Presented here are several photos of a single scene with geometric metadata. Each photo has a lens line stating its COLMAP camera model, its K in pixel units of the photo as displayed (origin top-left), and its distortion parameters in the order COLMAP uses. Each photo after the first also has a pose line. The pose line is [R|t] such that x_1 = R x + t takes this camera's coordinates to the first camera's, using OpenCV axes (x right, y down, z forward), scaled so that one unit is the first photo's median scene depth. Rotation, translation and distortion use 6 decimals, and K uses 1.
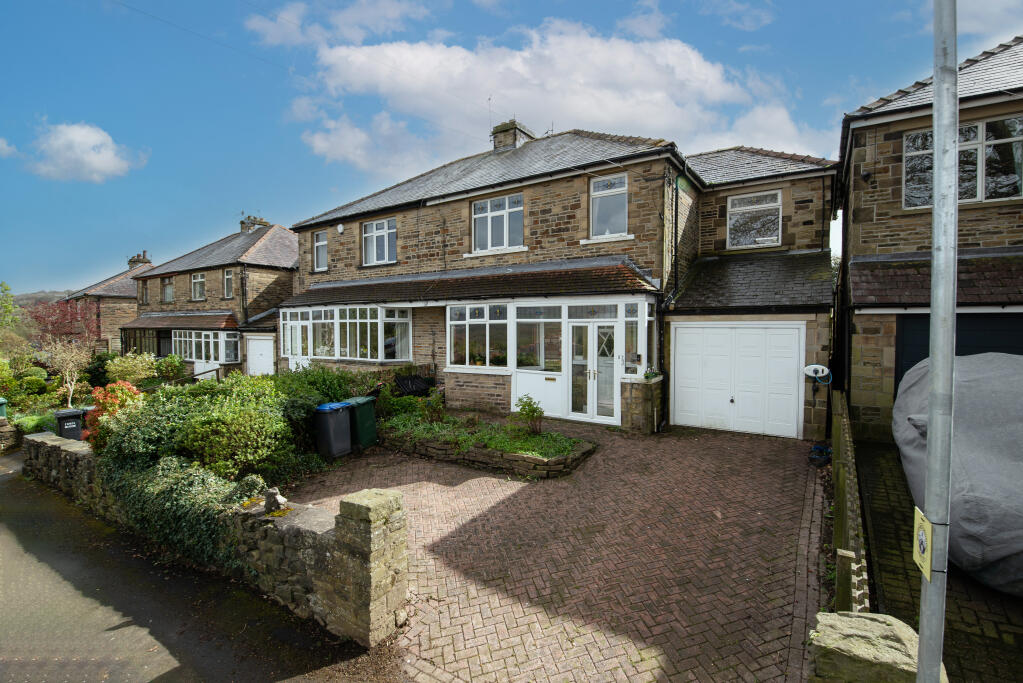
lens RADIAL K [[469.0, 0, 509.2], [0, 469.0, 339.7], [0, 0, 1]] dist [0.002368, -0.010953]
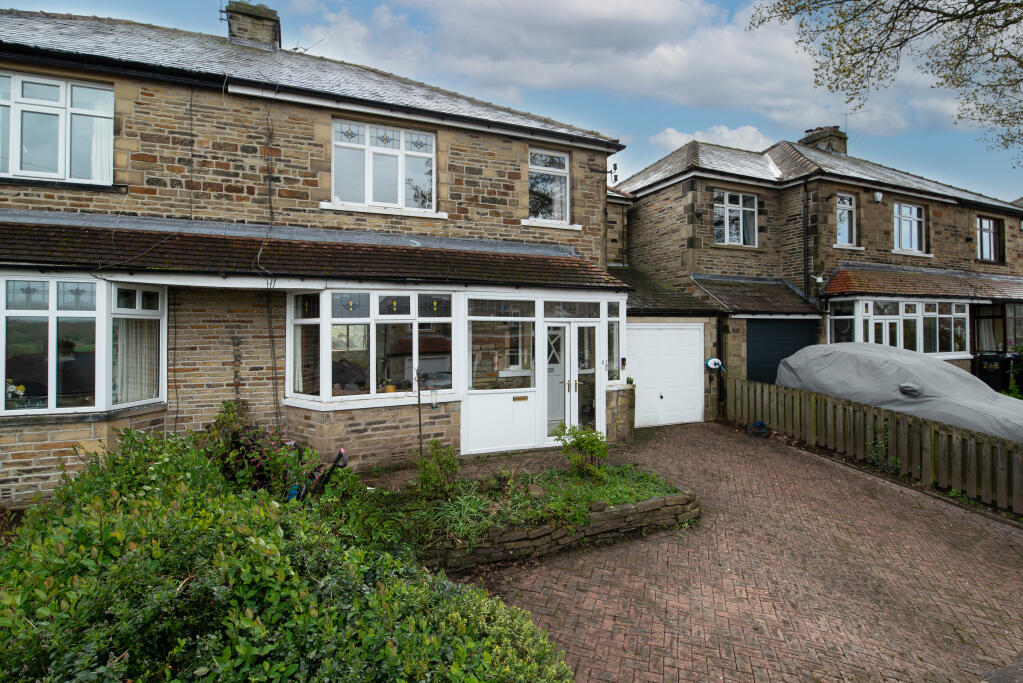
lens RADIAL K [[494.5, 0, 512.2], [0, 494.5, 322.8], [0, 0, 1]] dist [-0.000068, -0.013335]
pose [[0.542598, 0.012103, 0.839905, -0.542988], [0.027558, 0.999101, -0.032200, -0.009831], [-0.839540, 0.040618, 0.541777, 0.548379]]
